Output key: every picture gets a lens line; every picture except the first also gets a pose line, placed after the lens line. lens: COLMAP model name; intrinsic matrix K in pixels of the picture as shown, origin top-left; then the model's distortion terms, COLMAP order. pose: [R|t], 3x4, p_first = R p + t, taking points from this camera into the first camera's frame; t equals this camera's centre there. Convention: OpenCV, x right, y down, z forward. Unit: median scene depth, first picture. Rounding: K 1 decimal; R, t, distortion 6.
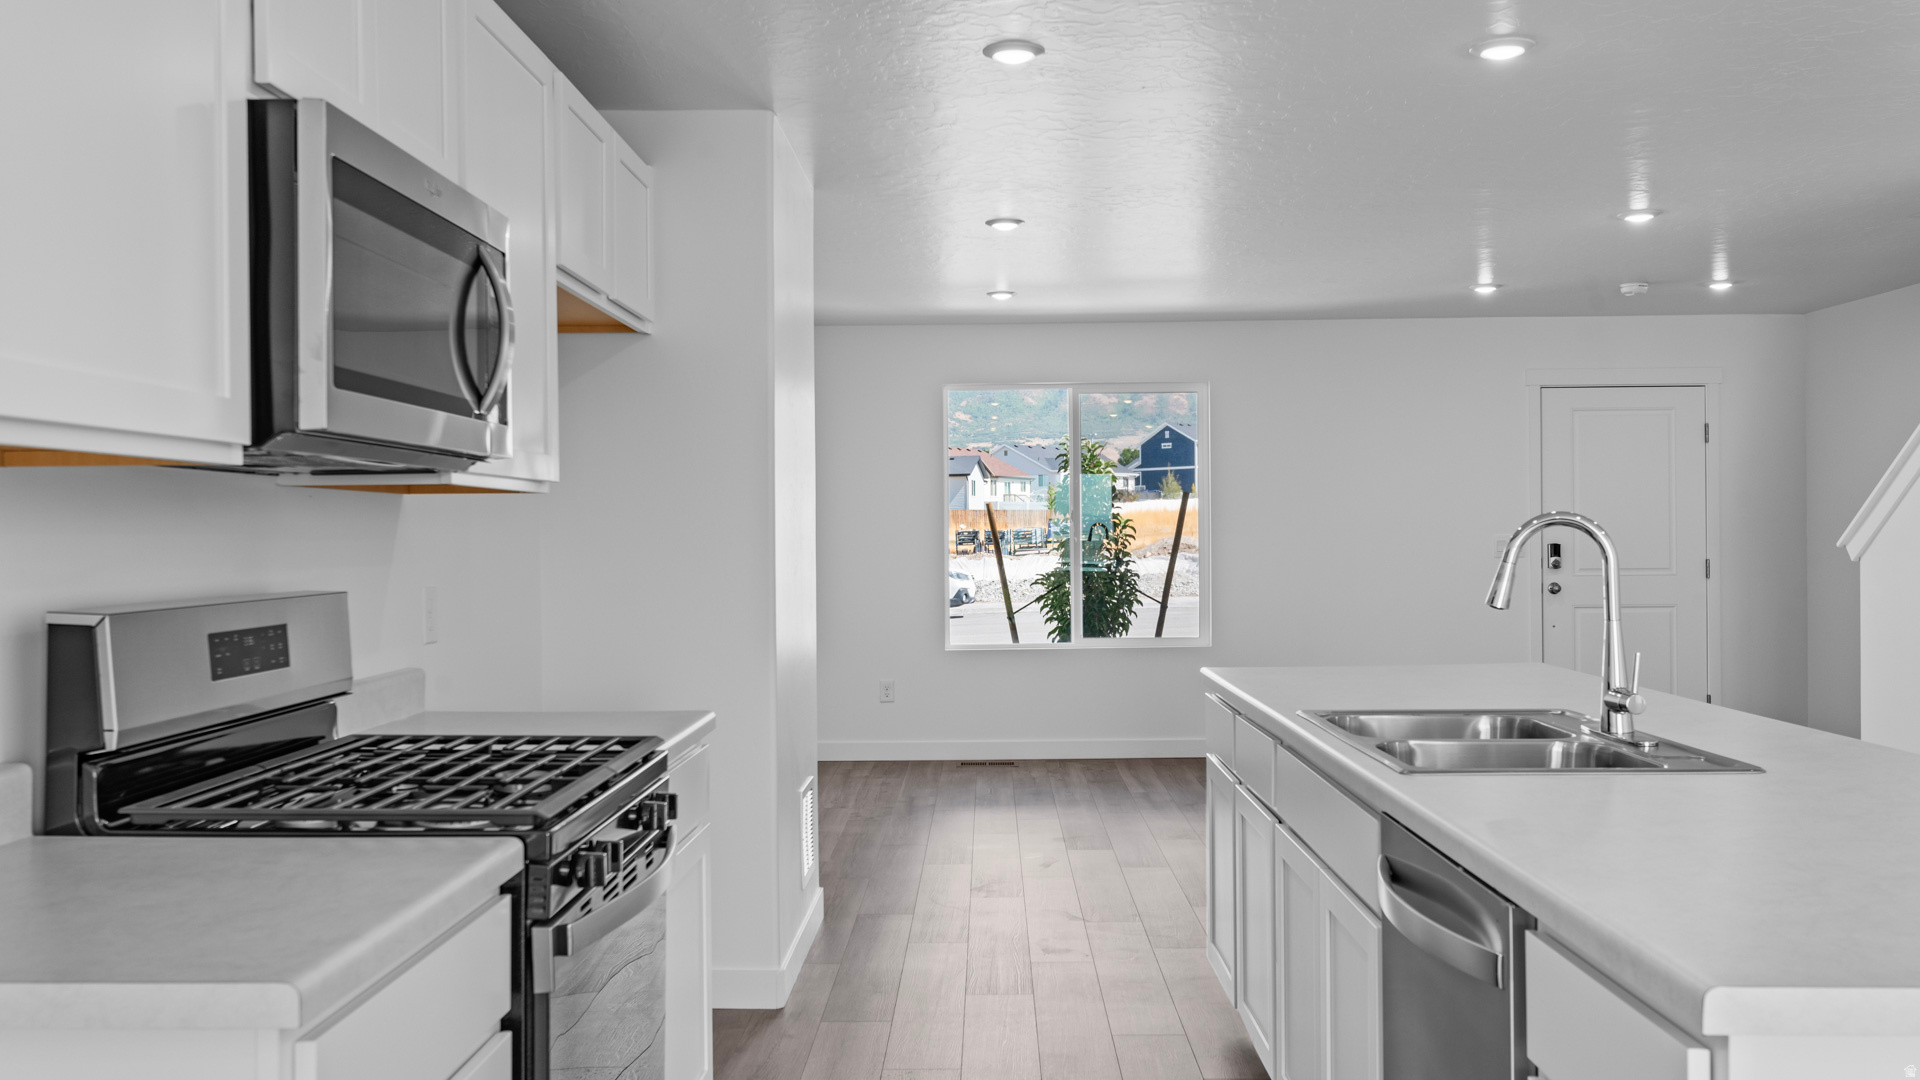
lens RADIAL K [[1674.5, 0, 960.2], [0, 1674.5, 537.2], [0, 0, 1]] dist [-0.004820, -0.001329]
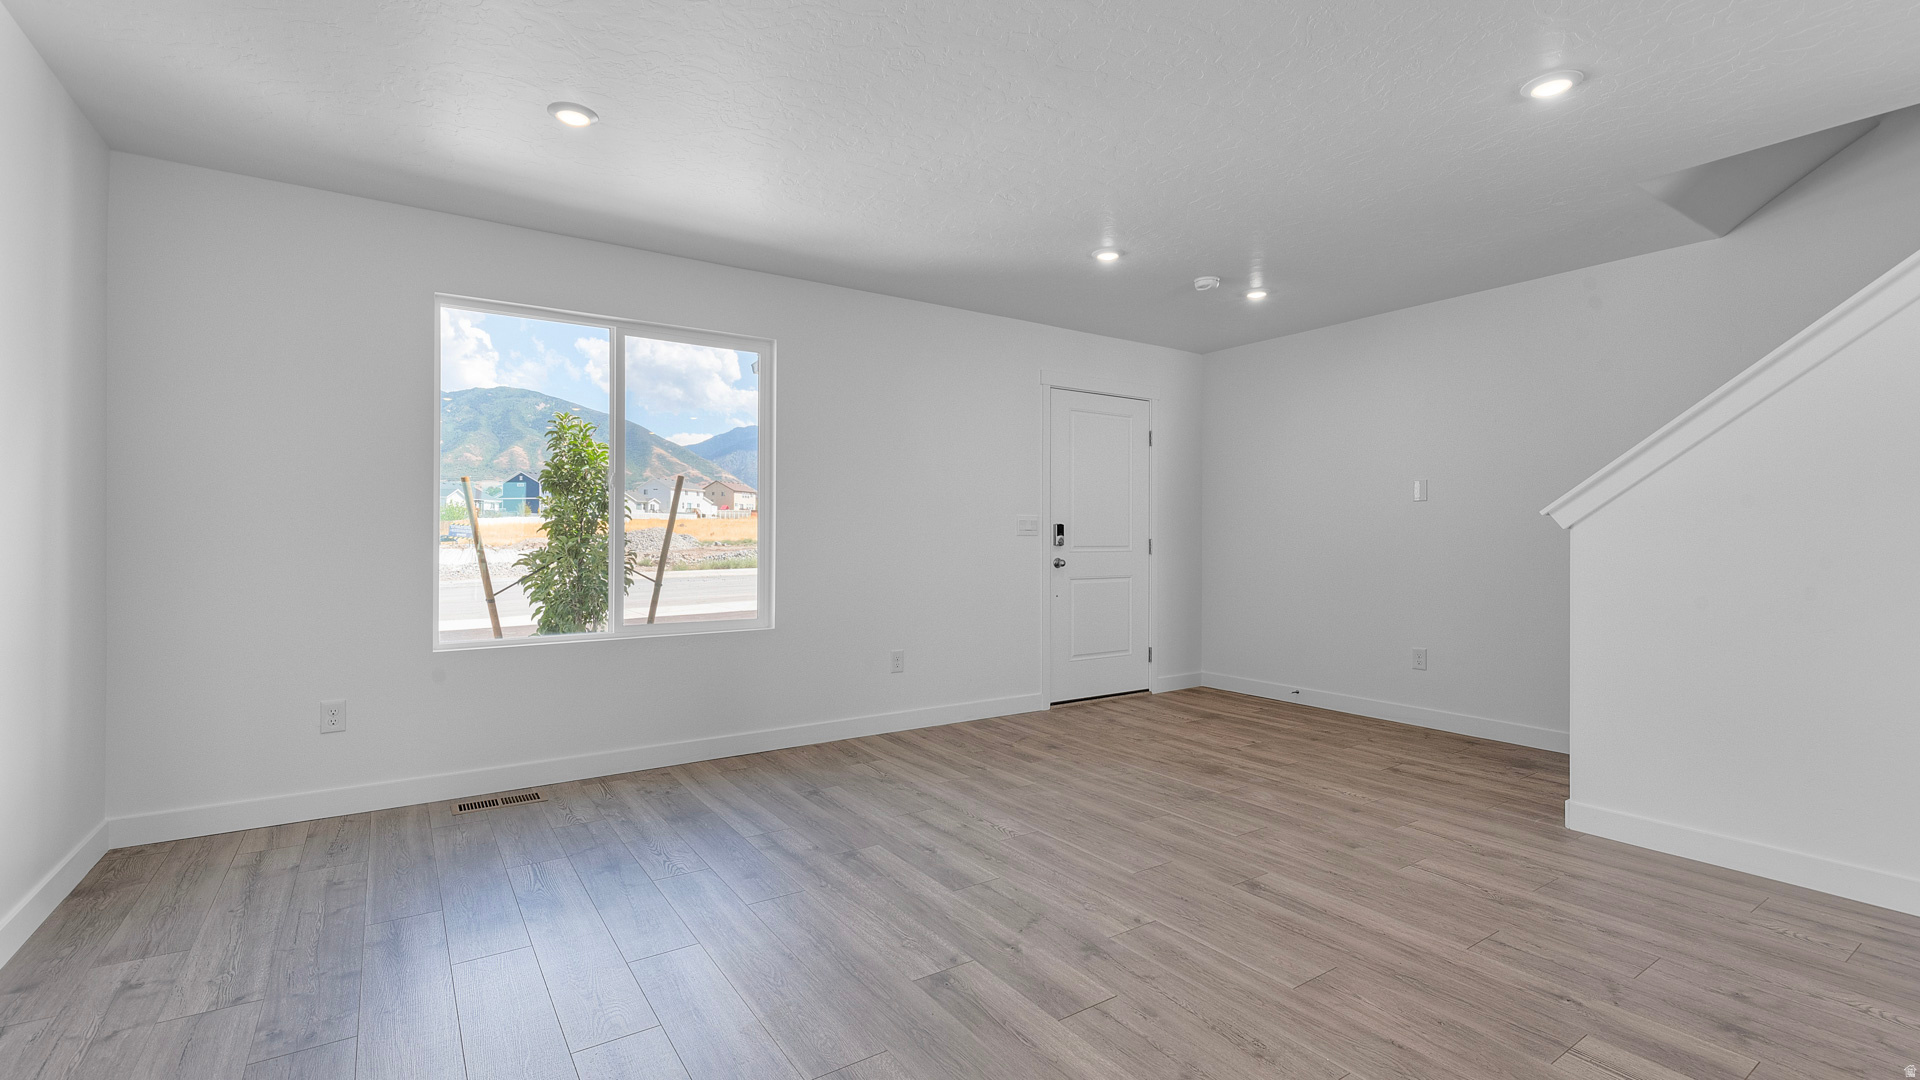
lens RADIAL K [[831.8, 0, 960.8], [0, 831.8, 544.5], [0, 0, 1]] dist [0.003362, -0.000312]
pose [[0.812677, 0.005275, 0.582691, -0.034193], [-0.006504, 0.999979, 0.000019, 0.018295], [-0.582679, -0.003805, 0.812694, 0.572762]]
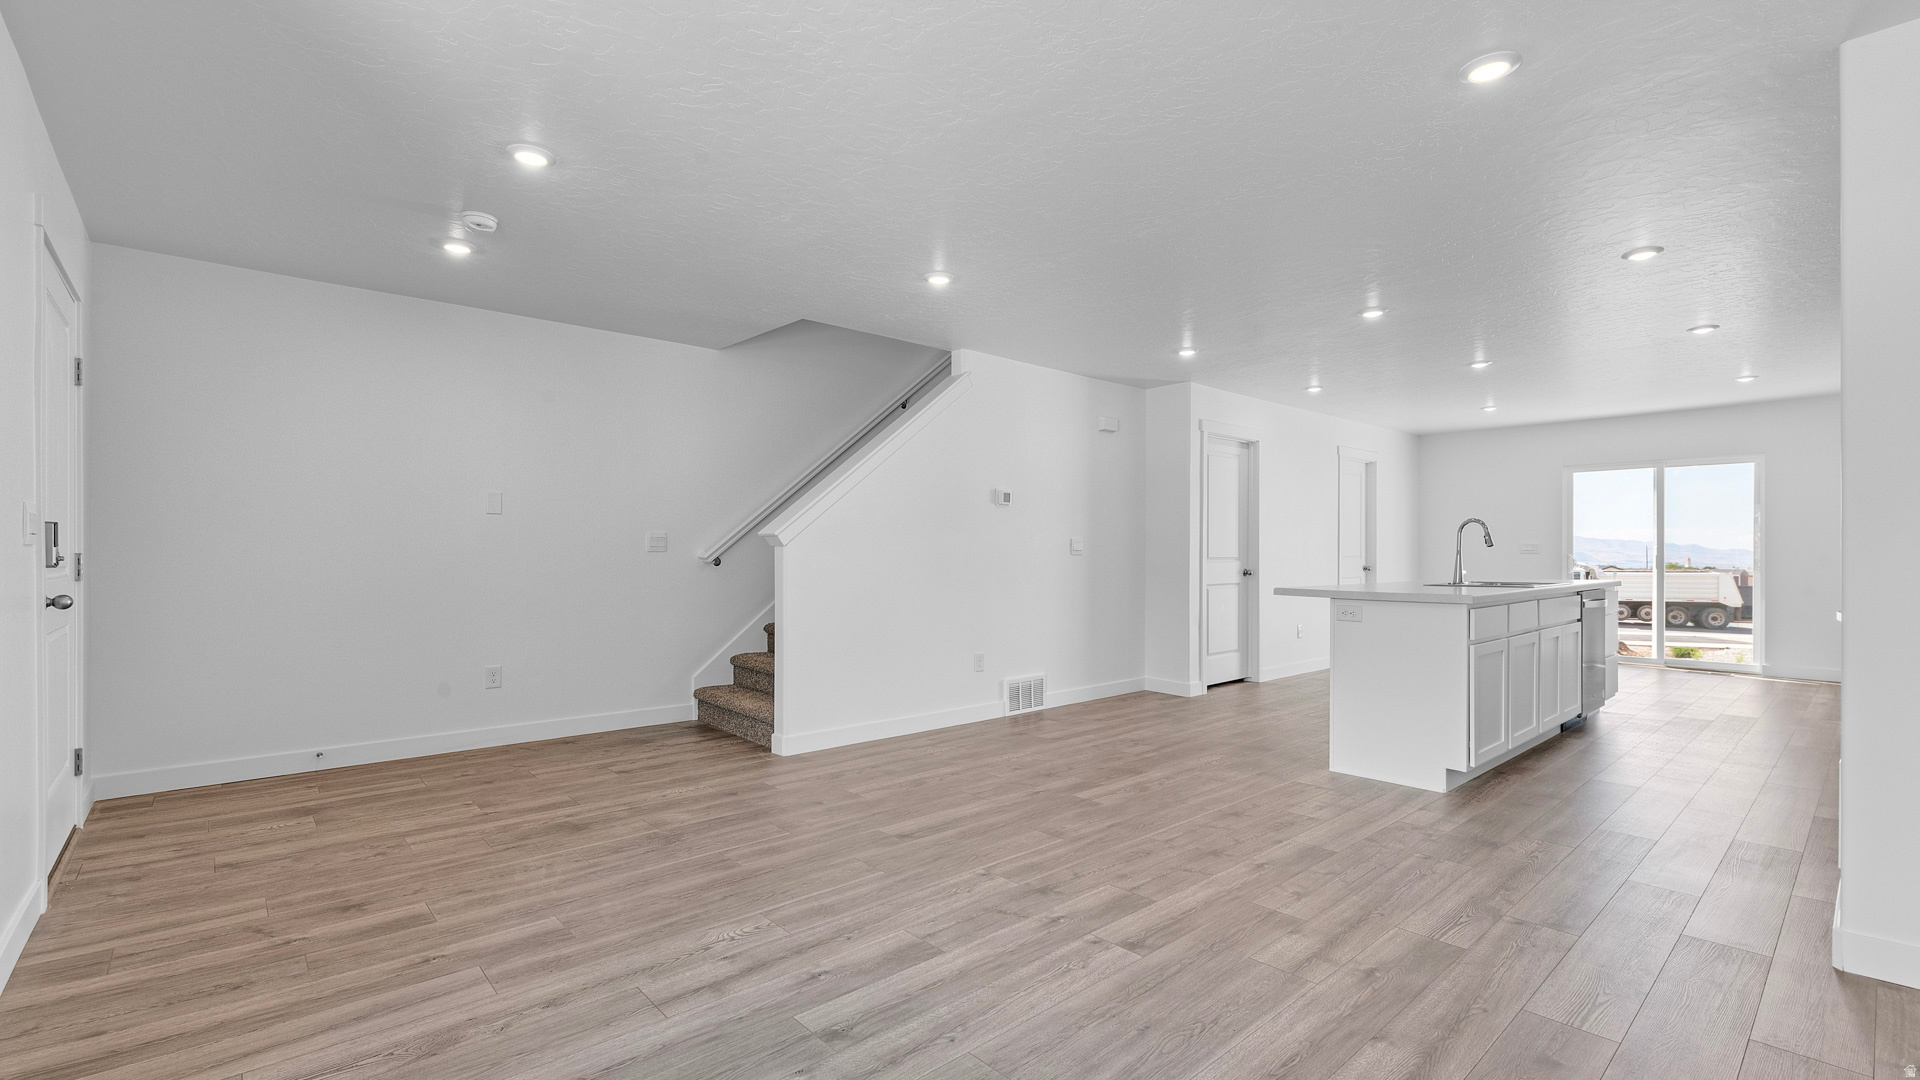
lens RADIAL K [[831.8, 0, 960.6], [0, 831.8, 545.1], [0, 0, 1]] dist [0.003362, -0.000312]
pose [[-0.684097, 0.018545, 0.729155, -0.055826], [0.008328, 0.999810, -0.017614, 0.020278], [-0.729343, -0.005977, -0.684122, 0.973438]]
